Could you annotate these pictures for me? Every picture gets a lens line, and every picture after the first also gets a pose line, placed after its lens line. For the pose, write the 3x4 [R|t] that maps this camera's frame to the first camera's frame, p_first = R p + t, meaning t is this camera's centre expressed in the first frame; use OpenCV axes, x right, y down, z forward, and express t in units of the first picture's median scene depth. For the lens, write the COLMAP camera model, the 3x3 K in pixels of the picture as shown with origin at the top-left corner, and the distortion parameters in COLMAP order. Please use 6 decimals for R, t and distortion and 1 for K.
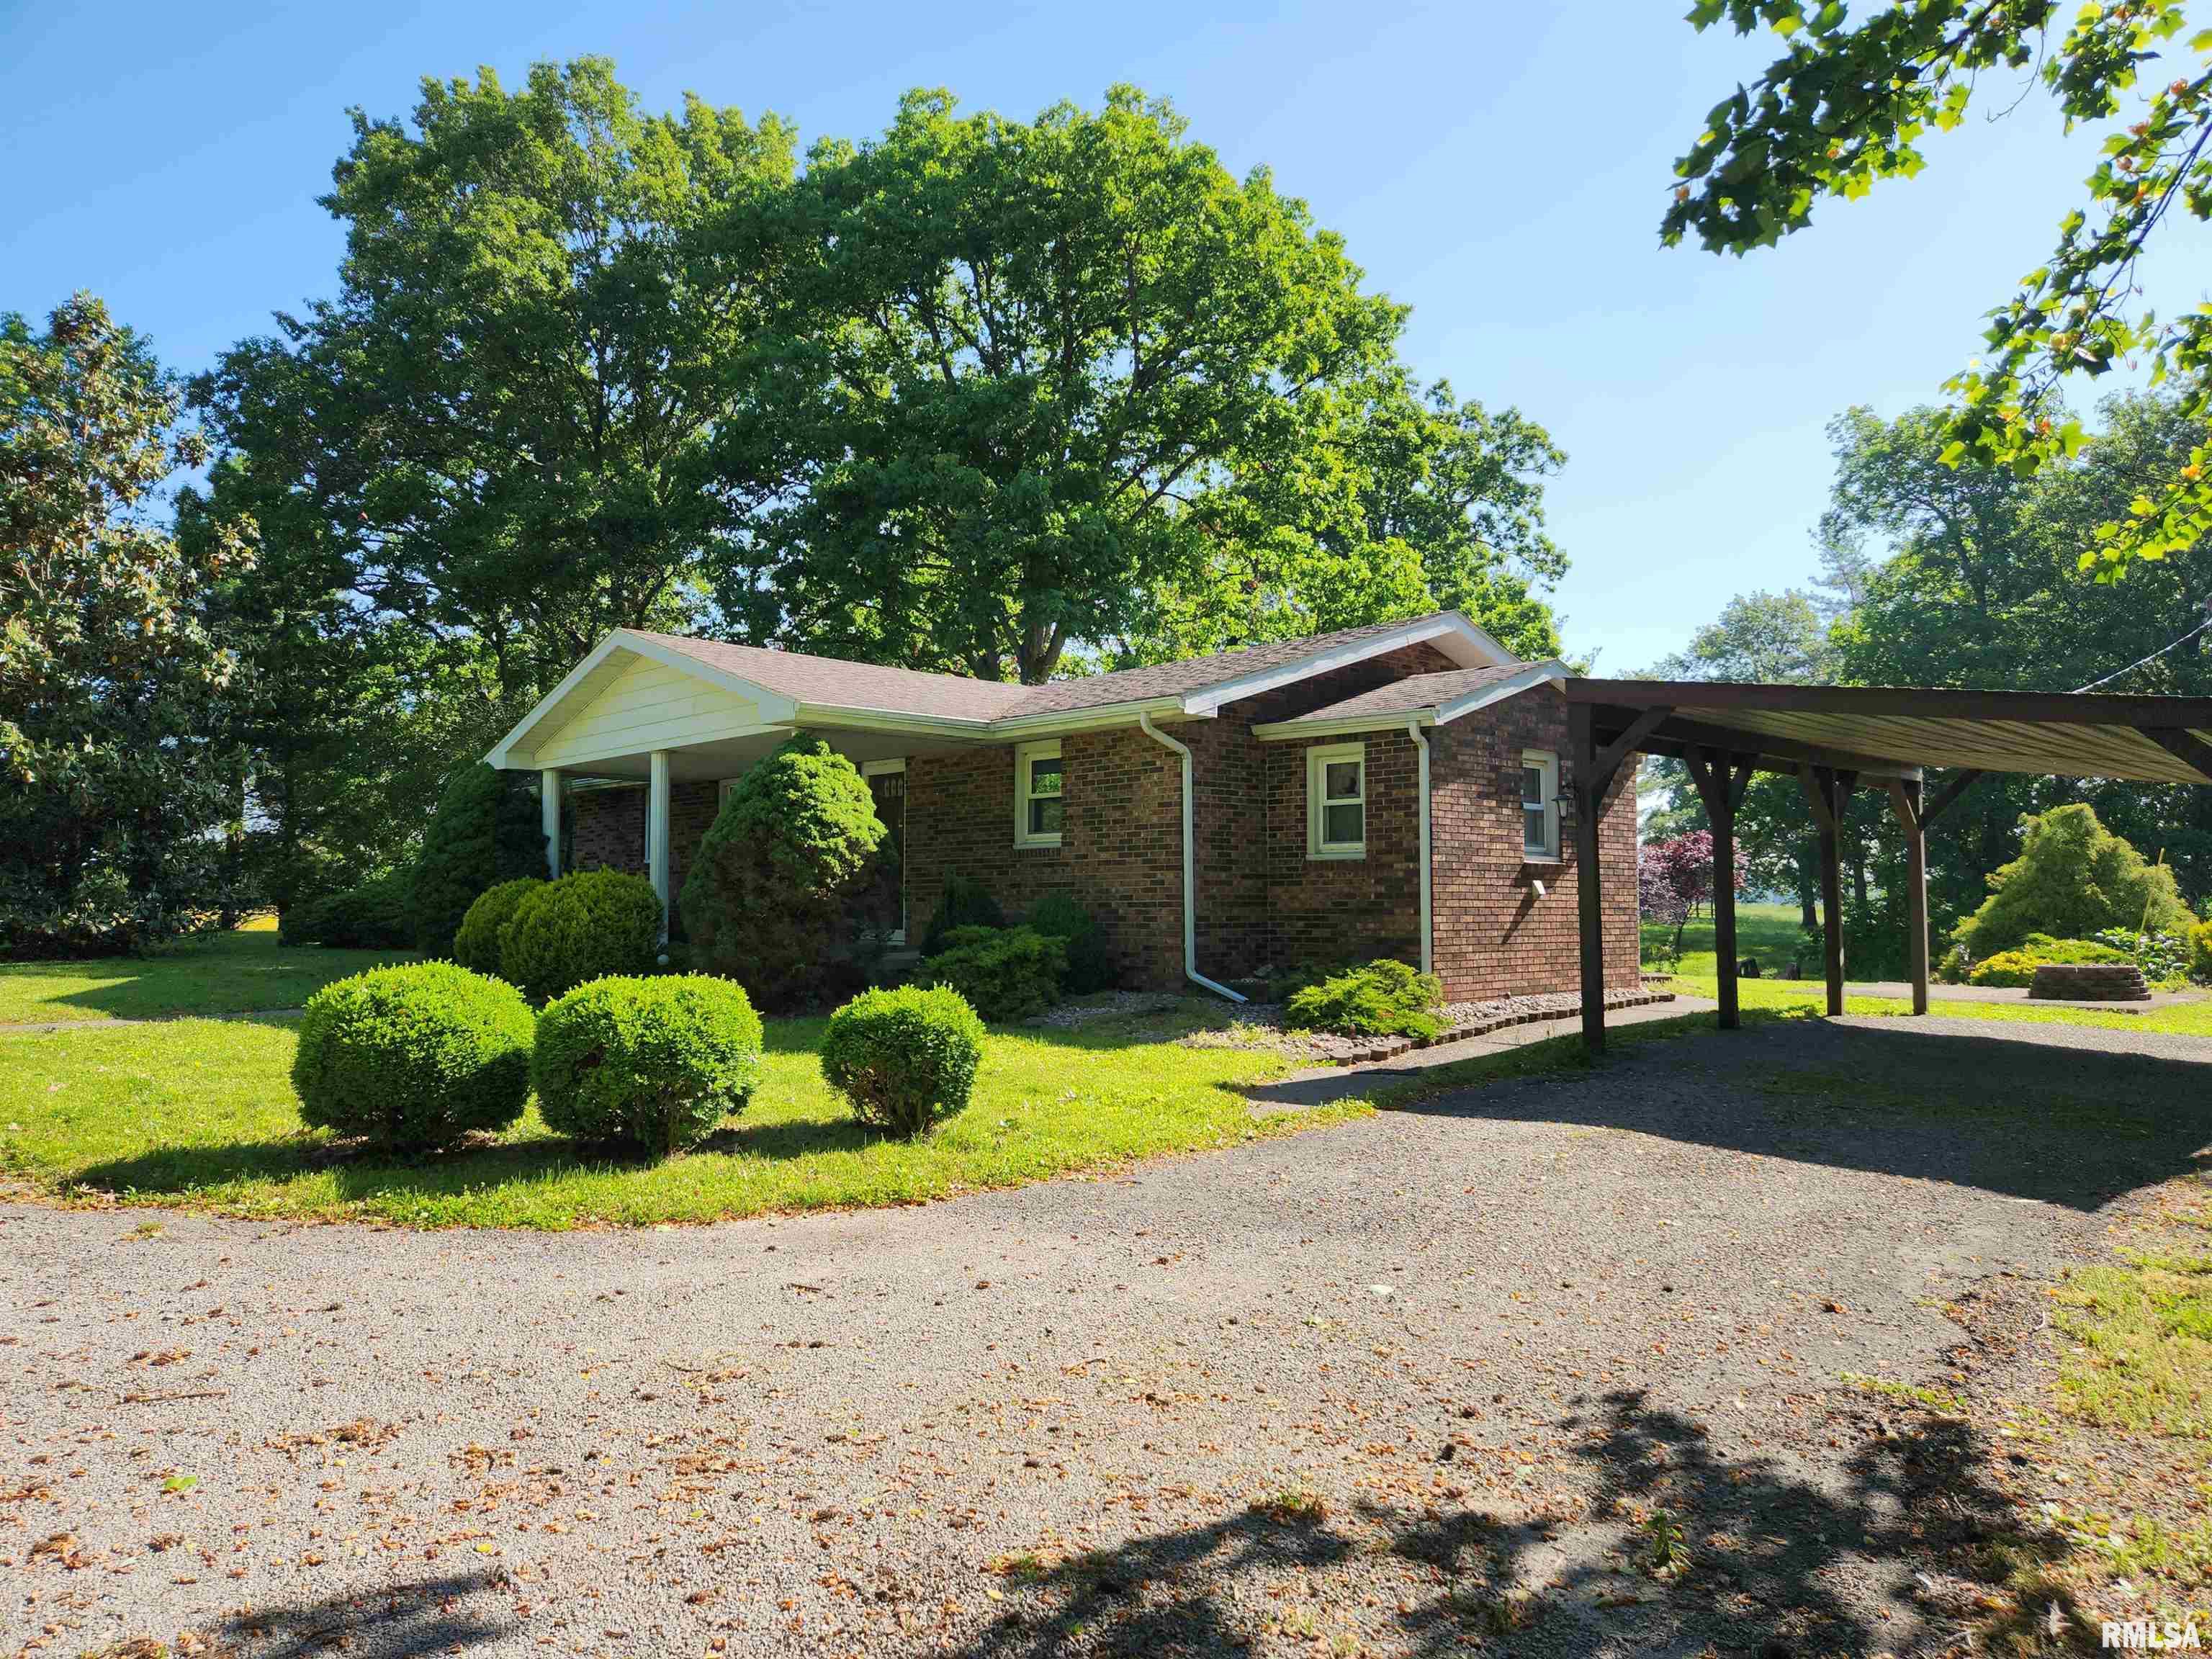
lens RADIAL K [[1503.0, 0, 1096.6], [0, 1503.0, 829.9], [0, 0, 1]] dist [0.077645, -0.051334]
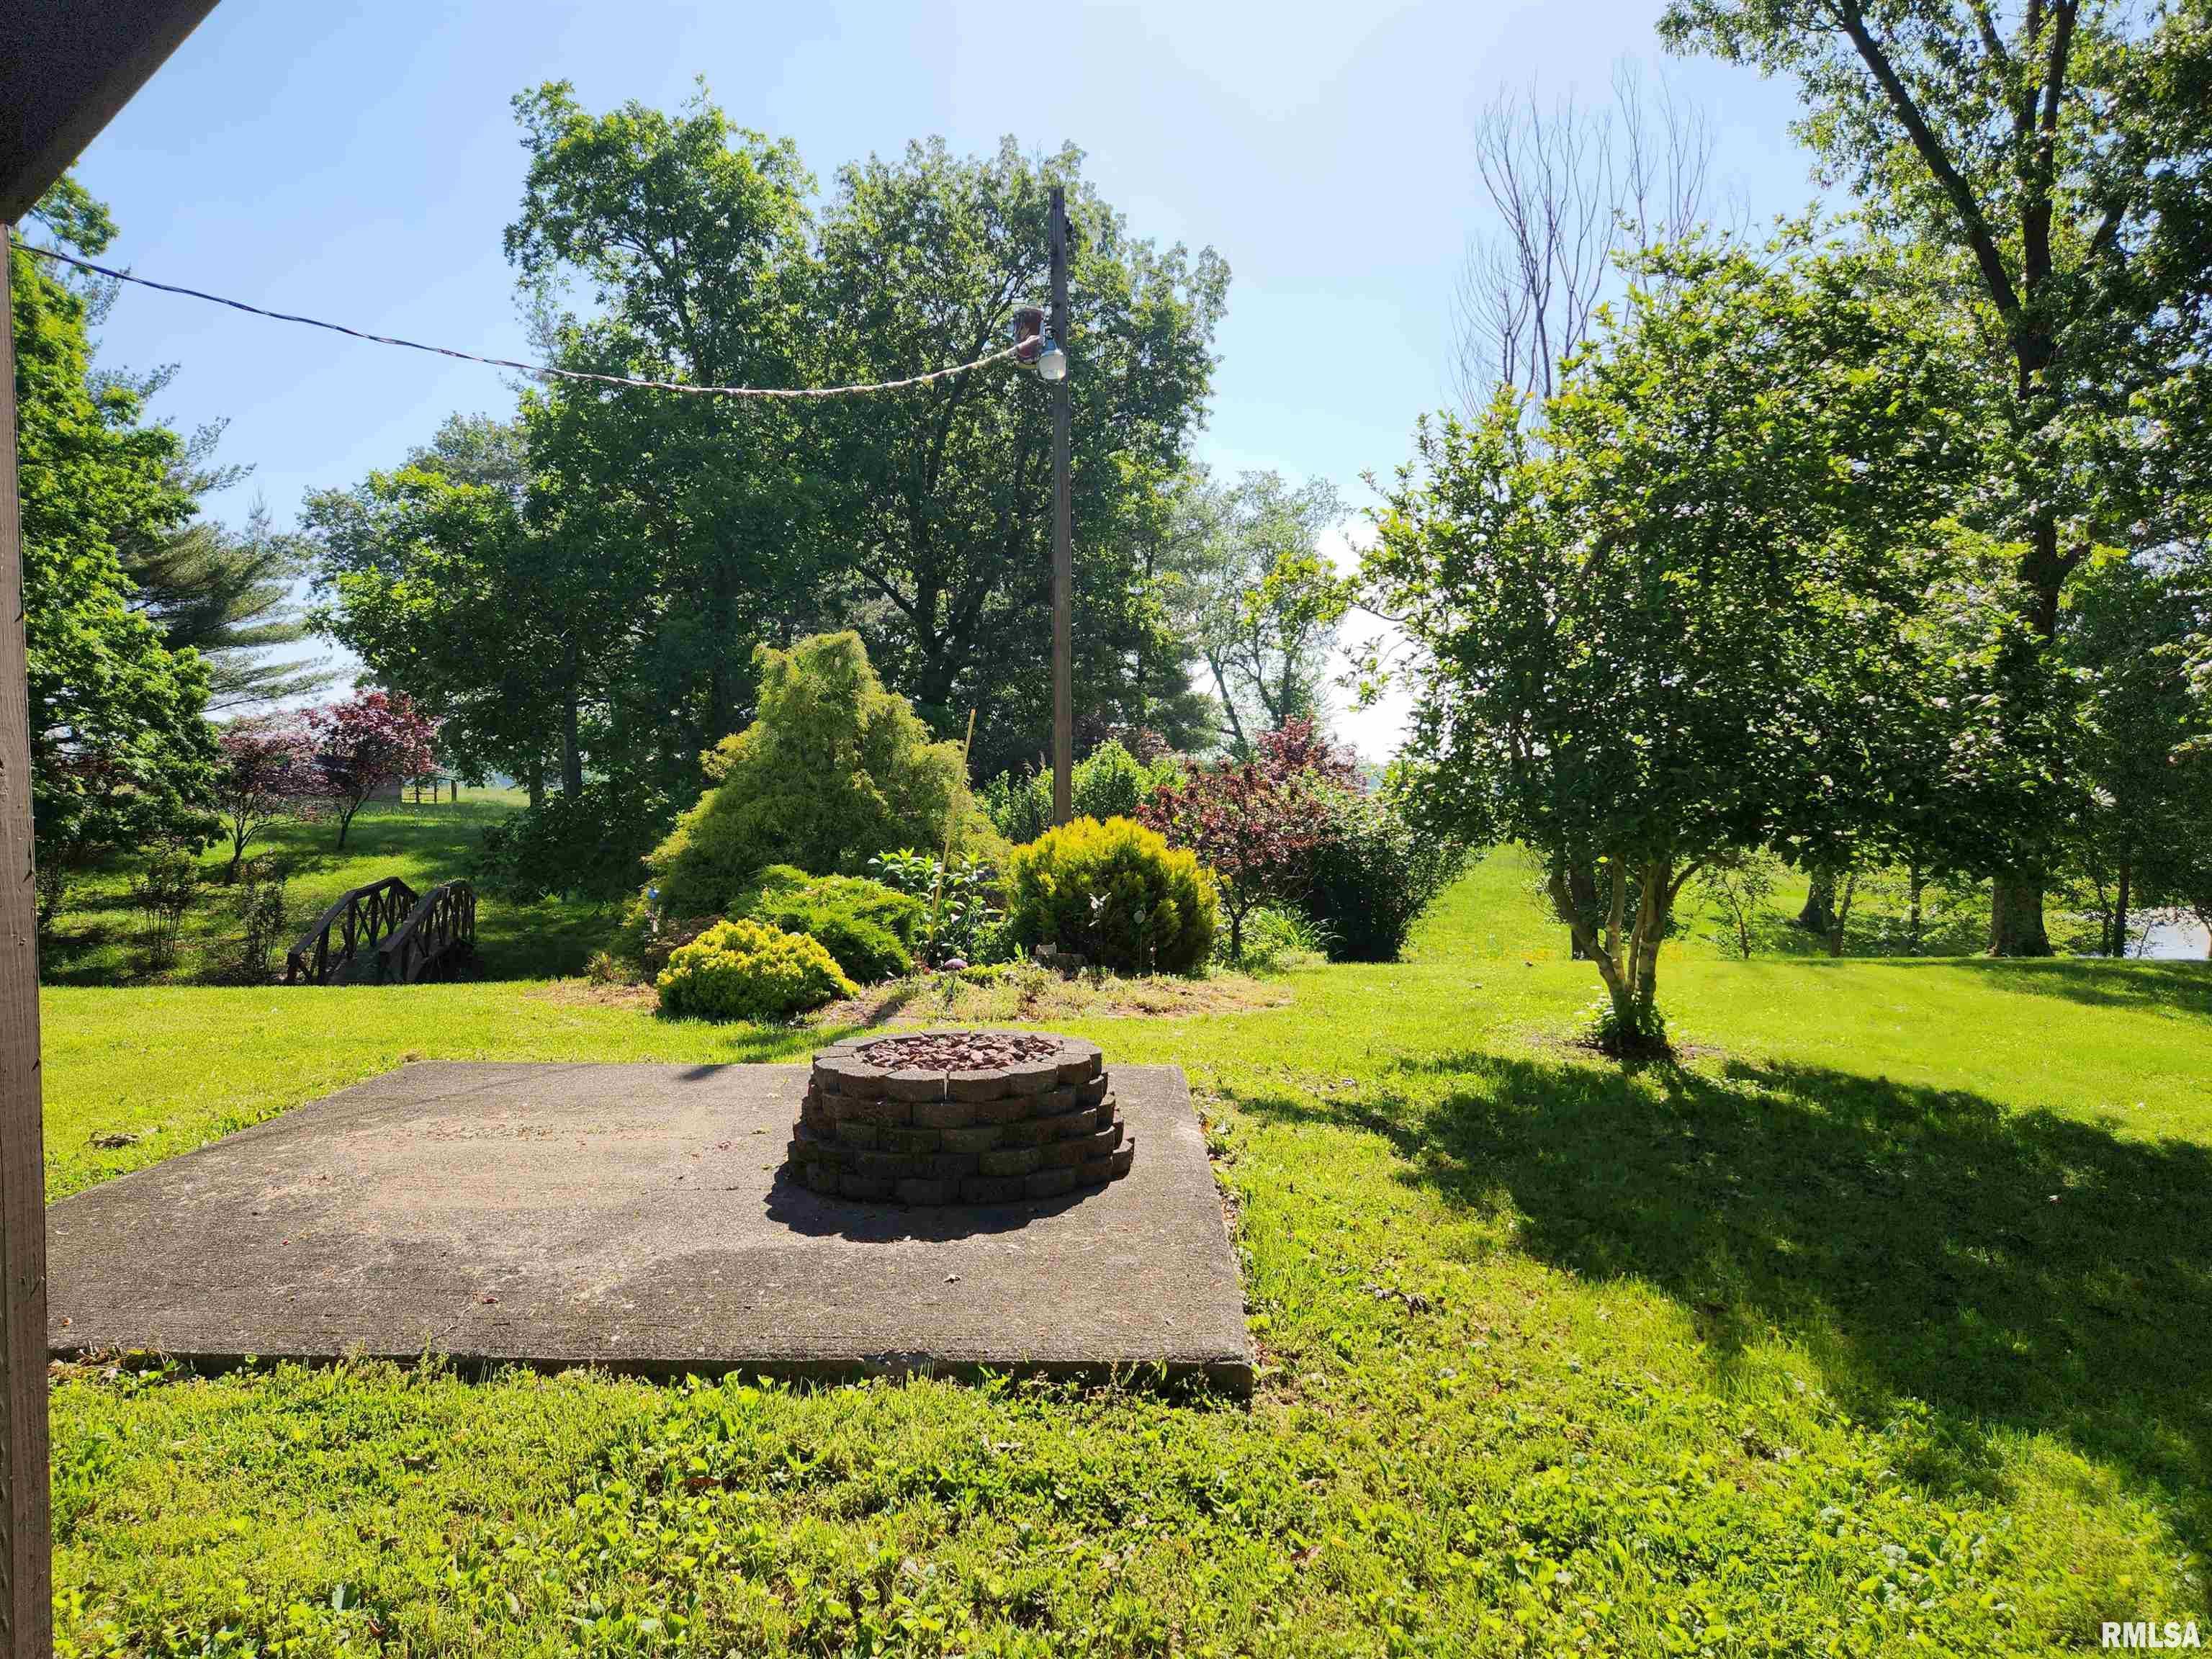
lens RADIAL K [[1503.0, 0, 1083.2], [0, 1503.0, 835.6], [0, 0, 1]] dist [0.077645, -0.051334]
pose [[0.722108, -0.018455, 0.691534, 0.307129], [-0.038576, 0.997014, 0.066890, 0.017877], [-0.690704, -0.074979, 0.719240, 0.518815]]
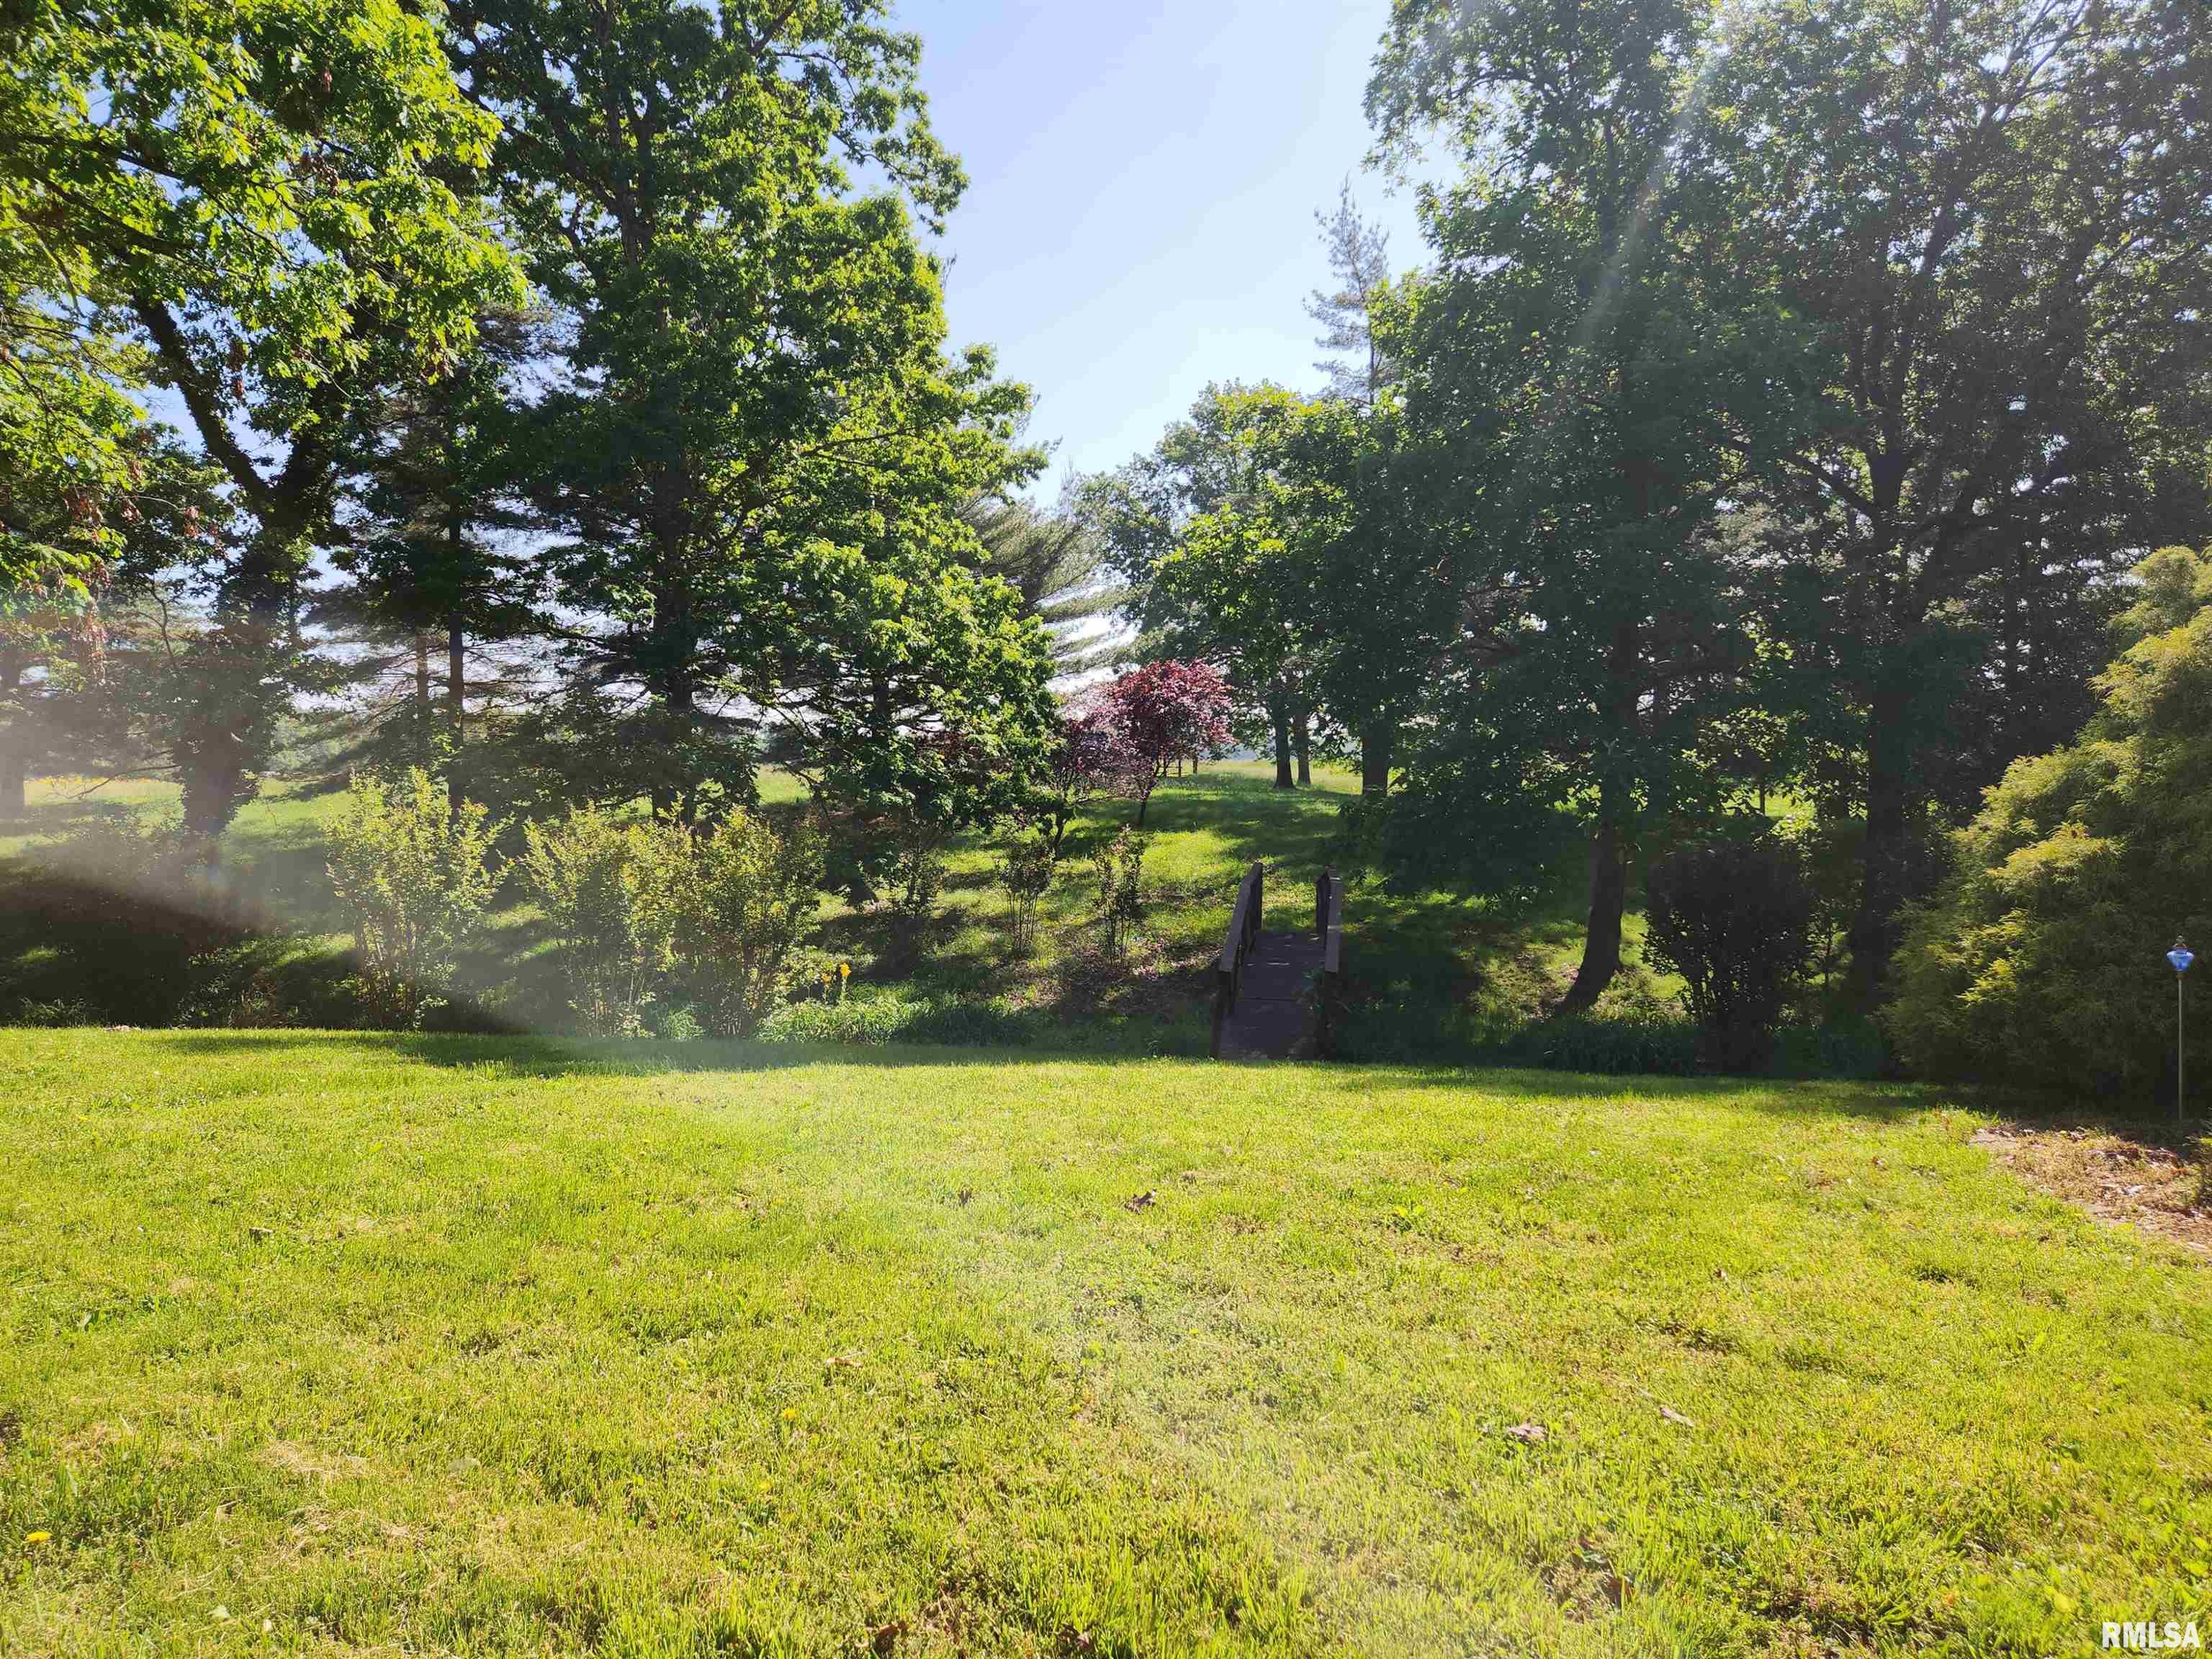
lens RADIAL K [[1503.0, 0, 1100.3], [0, 1503.0, 824.6], [0, 0, 1]] dist [0.077645, -0.051334]
pose [[0.944626, -0.030825, 0.326697, 0.311617], [0.001689, 0.996022, 0.089094, 0.033434], [-0.328144, -0.083609, 0.940920, 0.795167]]
